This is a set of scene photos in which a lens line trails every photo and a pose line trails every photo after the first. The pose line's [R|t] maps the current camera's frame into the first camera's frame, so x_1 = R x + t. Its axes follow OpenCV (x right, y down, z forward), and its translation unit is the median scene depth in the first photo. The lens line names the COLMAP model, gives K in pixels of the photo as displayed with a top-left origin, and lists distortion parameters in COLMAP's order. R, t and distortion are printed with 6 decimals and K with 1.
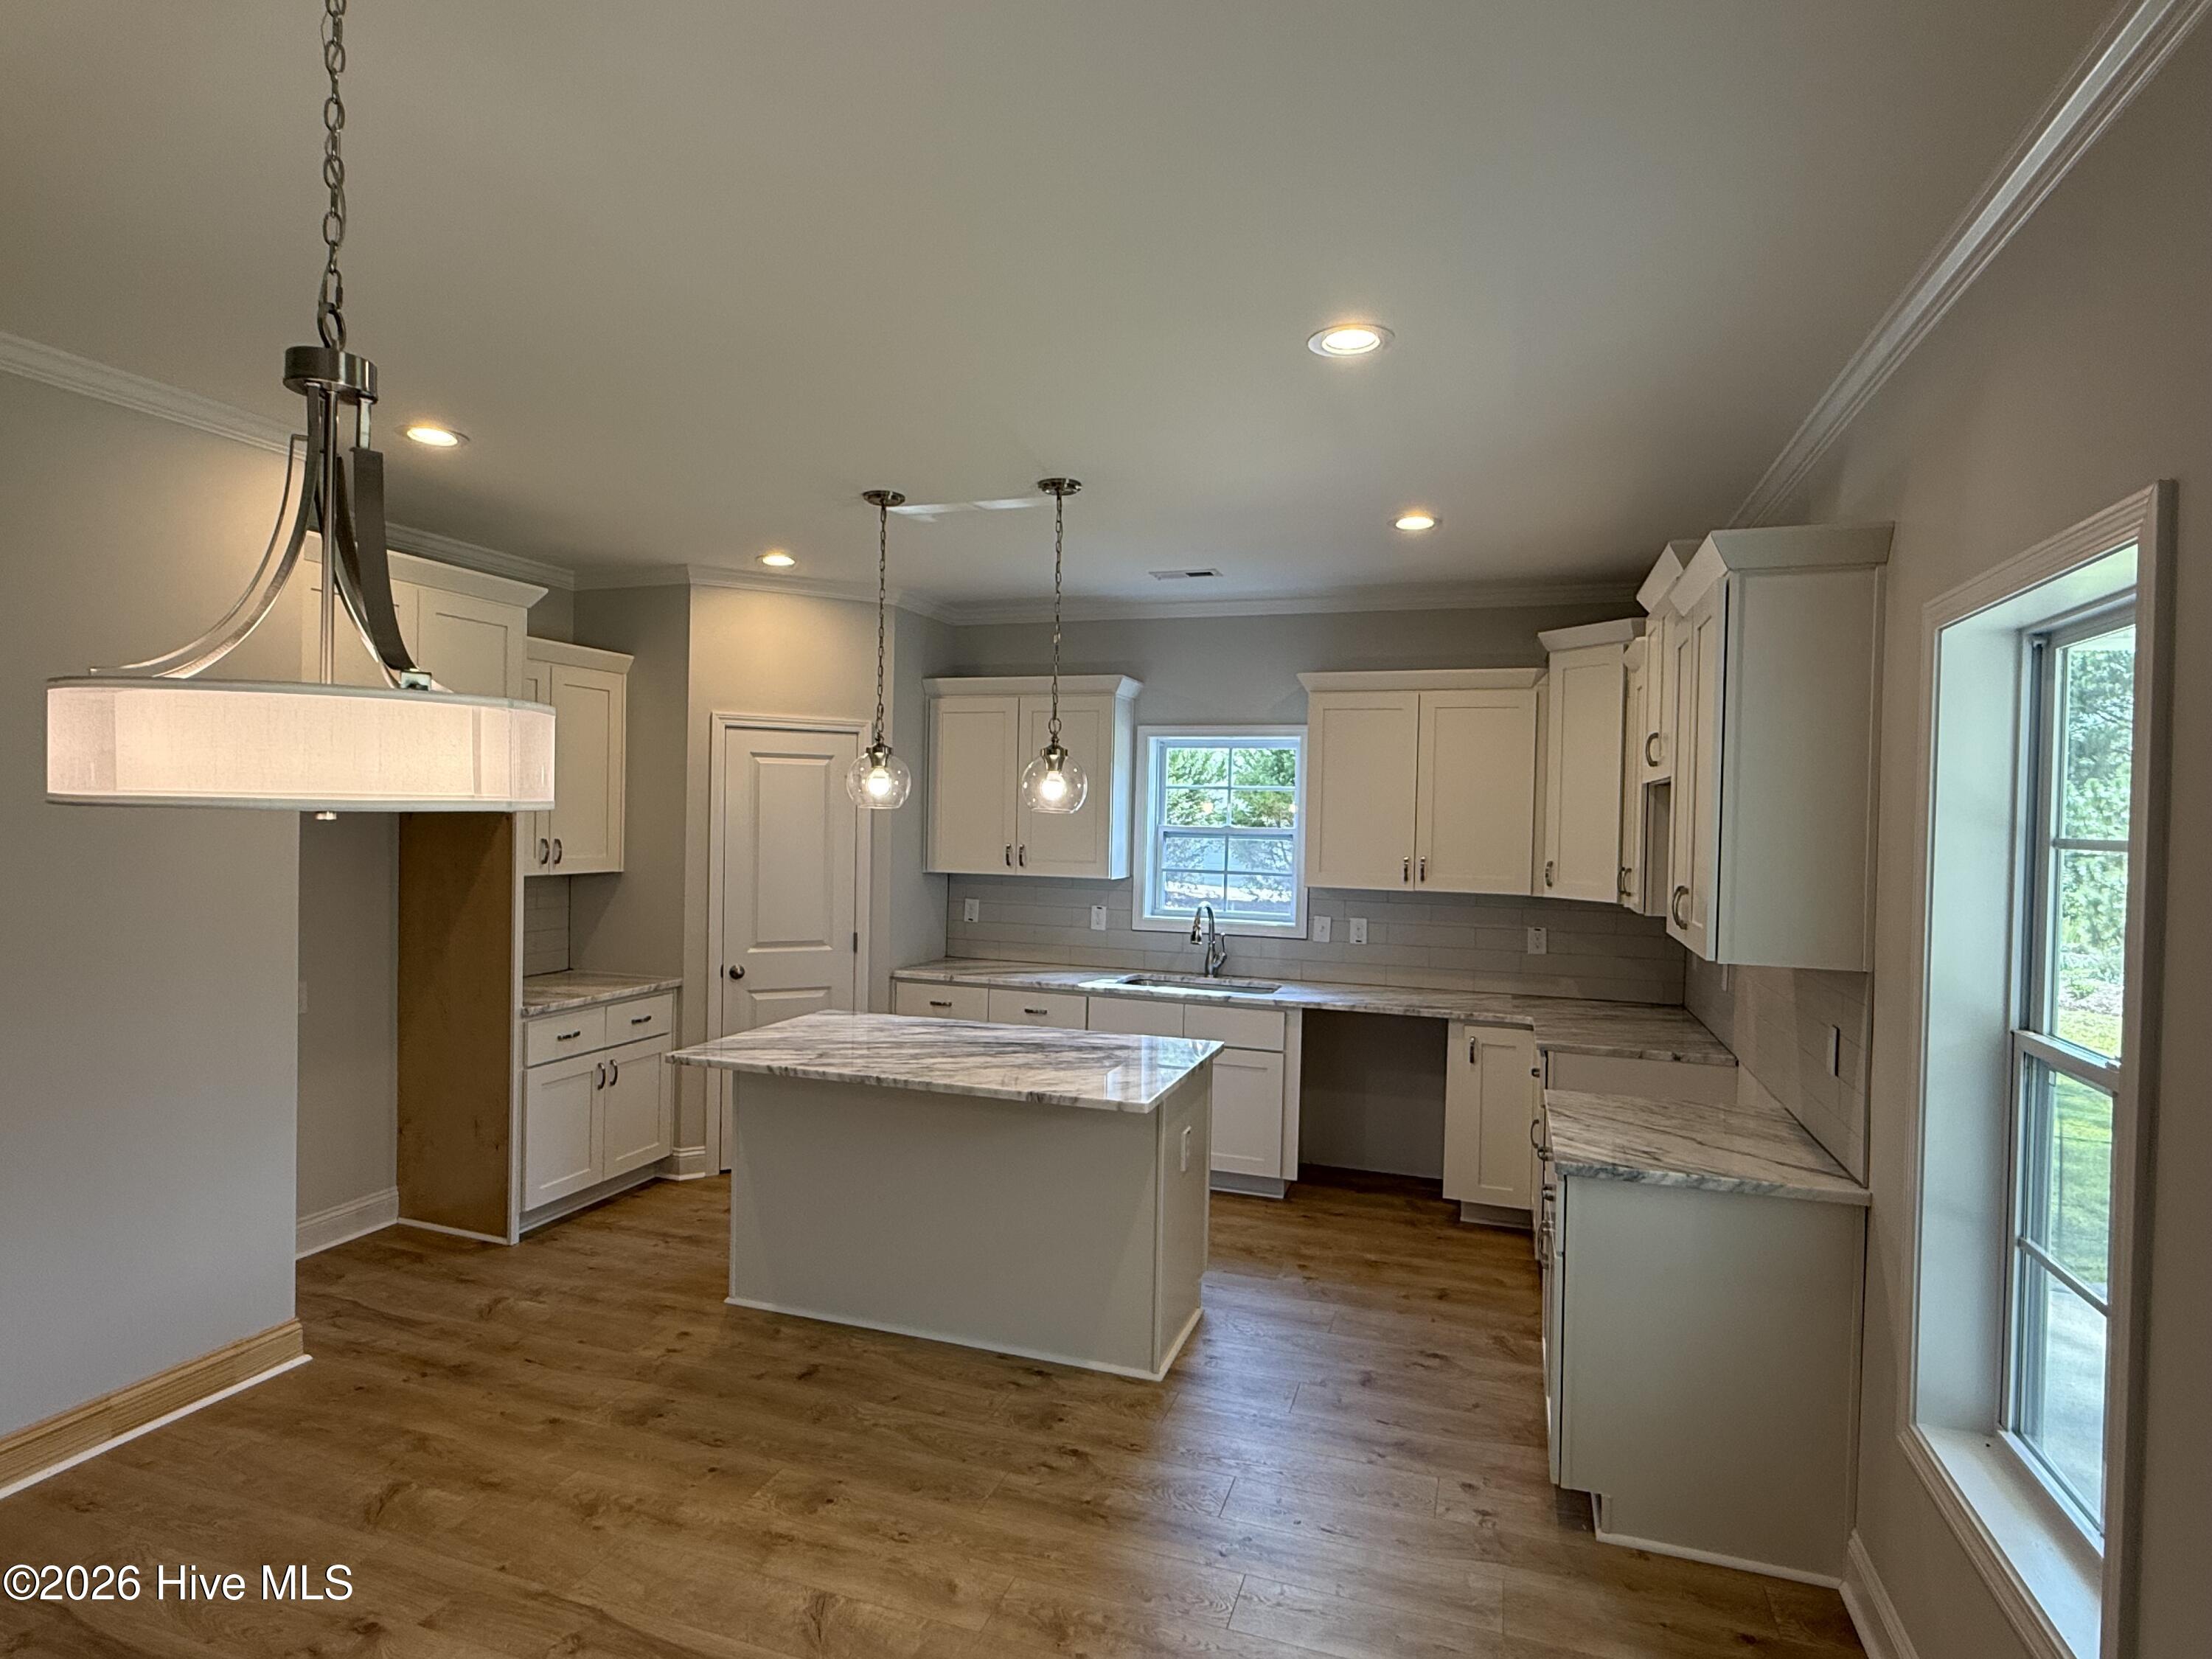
lens RADIAL K [[1190.6, 0, 1090.7], [0, 1190.6, 831.9], [0, 0, 1]] dist [-0.000943, -0.000494]
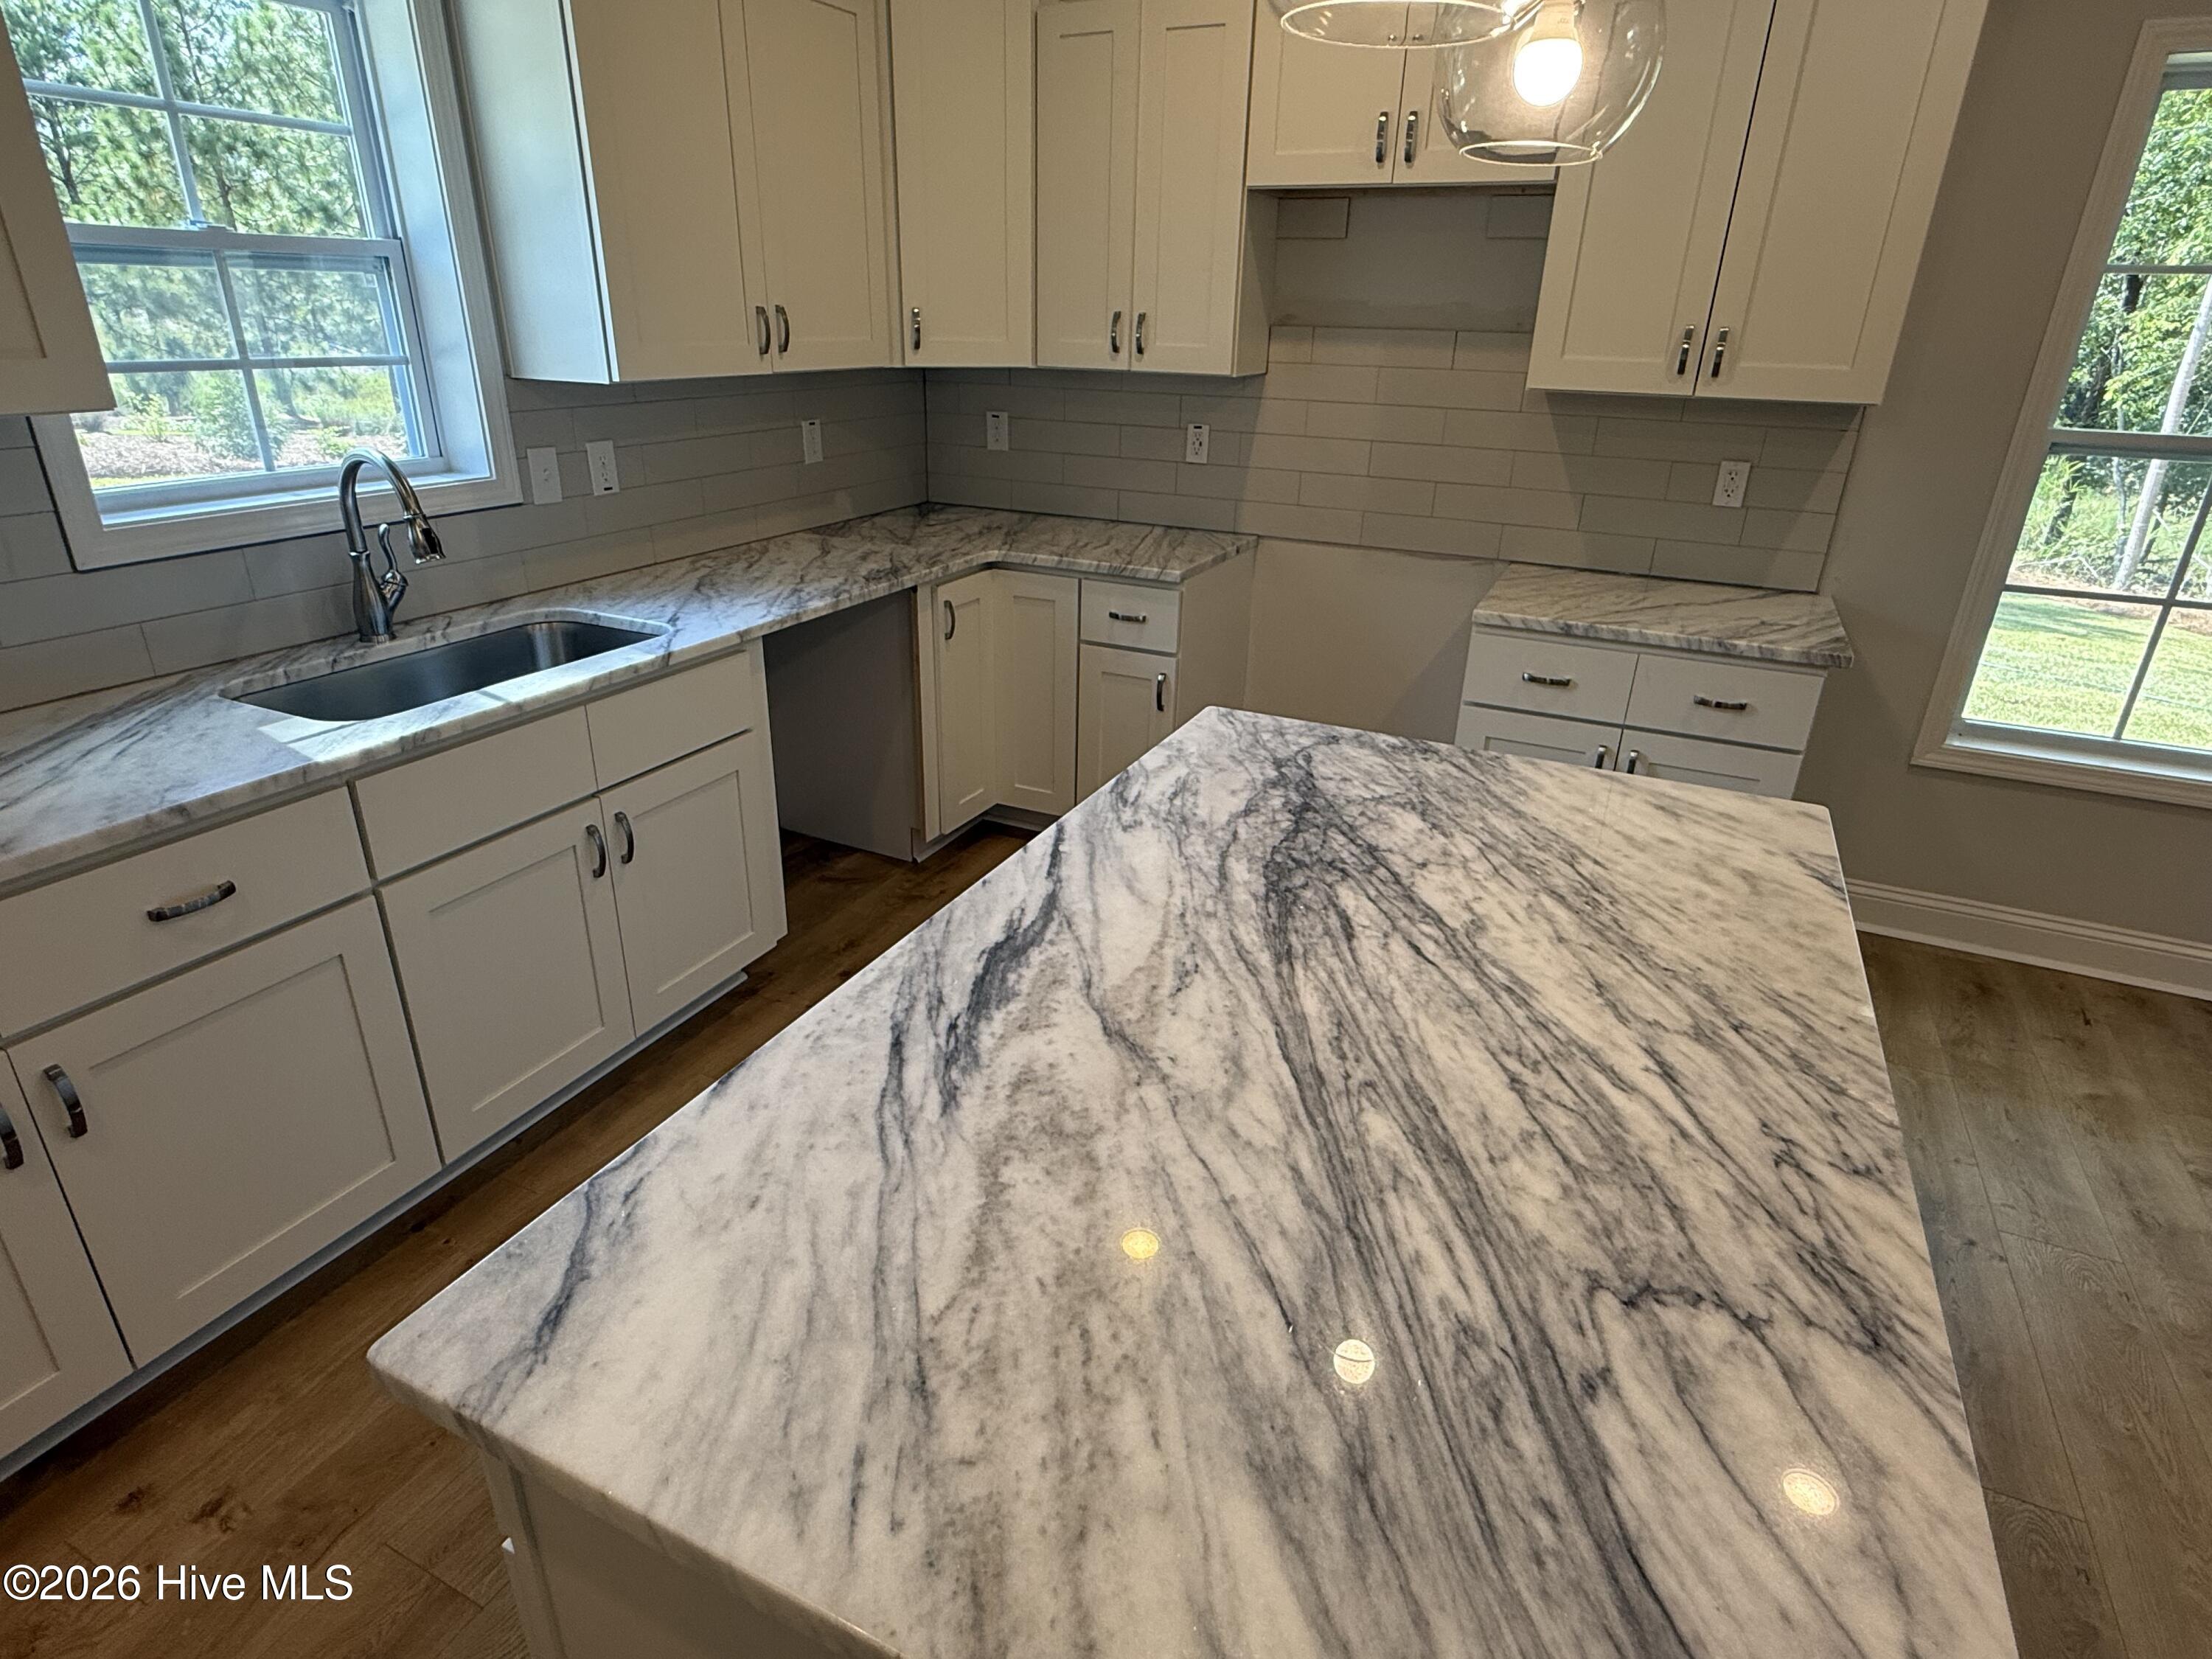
lens RADIAL K [[1190.6, 0, 1092.8], [0, 1190.6, 821.0], [0, 0, 1]] dist [-0.000943, -0.000494]
pose [[0.120787, -0.411591, 0.903329, -0.304012], [-0.003551, 0.909807, 0.415017, 0.009321], [-0.992672, -0.053336, 0.108431, 0.812942]]
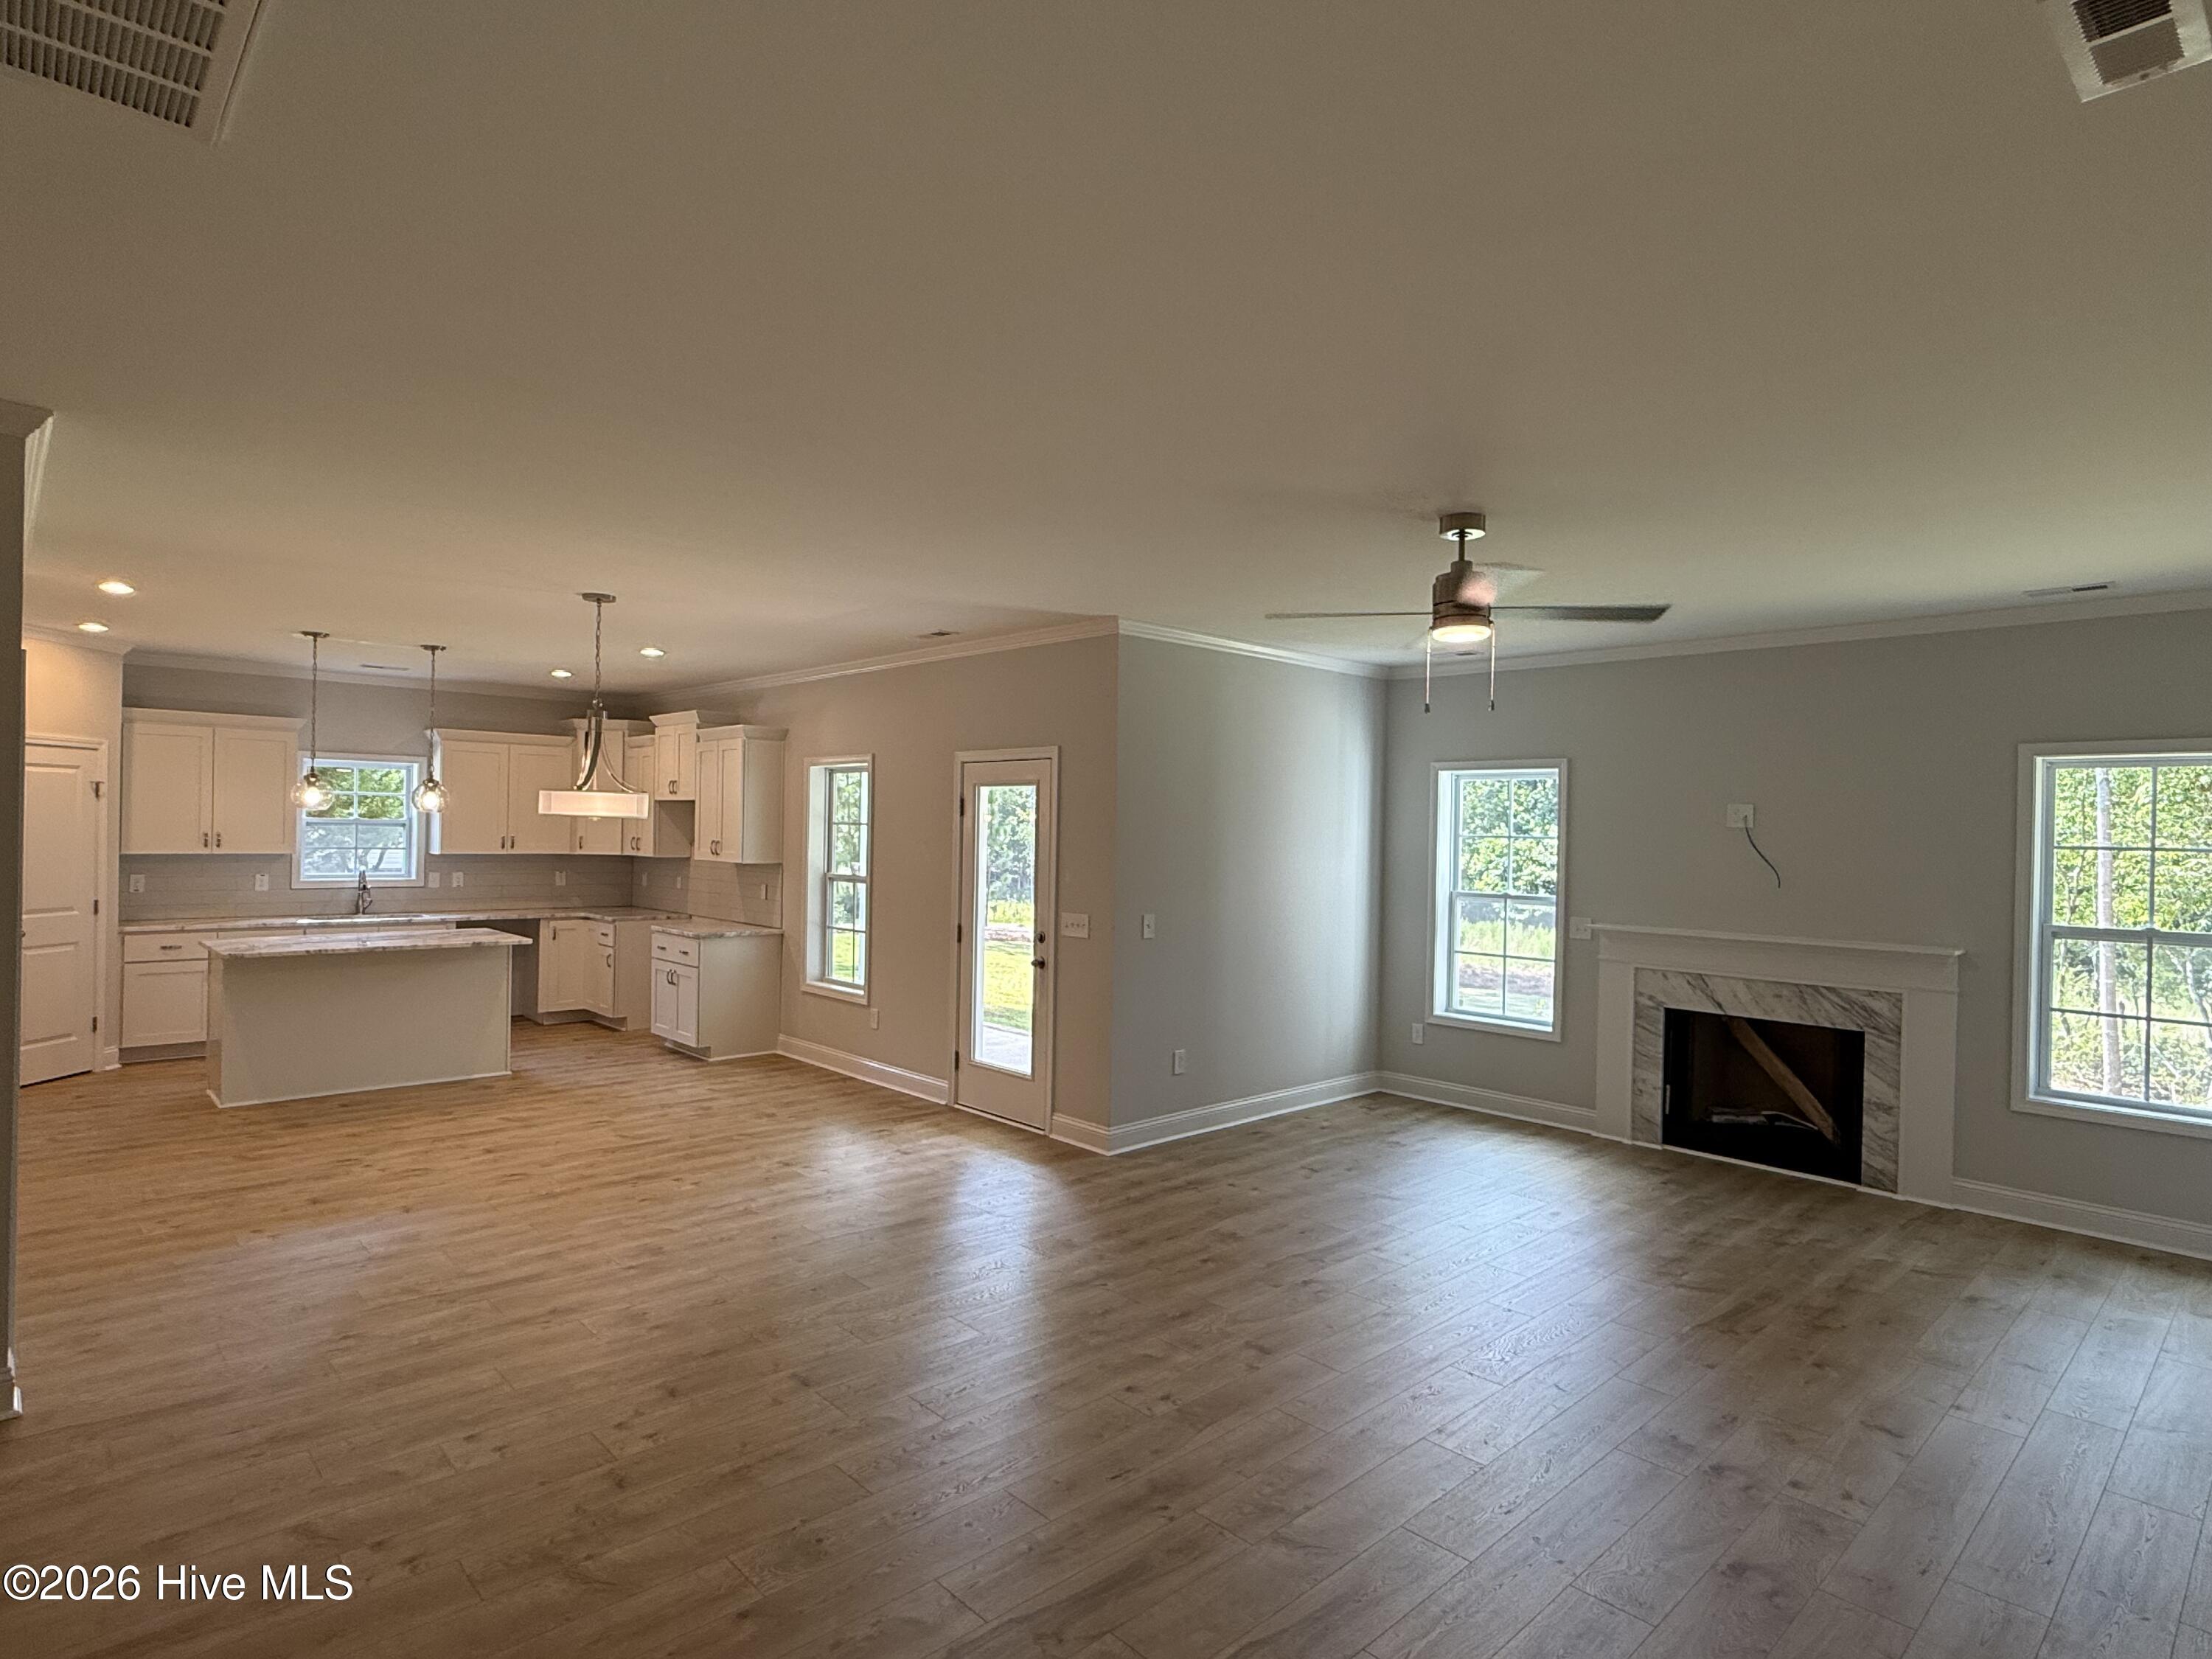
lens RADIAL K [[1190.6, 0, 1114.3], [0, 1190.6, 827.5], [0, 0, 1]] dist [-0.000943, -0.000494]
pose [[0.459438, -0.010216, 0.888151, -0.955389], [0.004191, 0.999948, 0.009335, -0.003904], [-0.888200, -0.000567, 0.459457, -0.689396]]
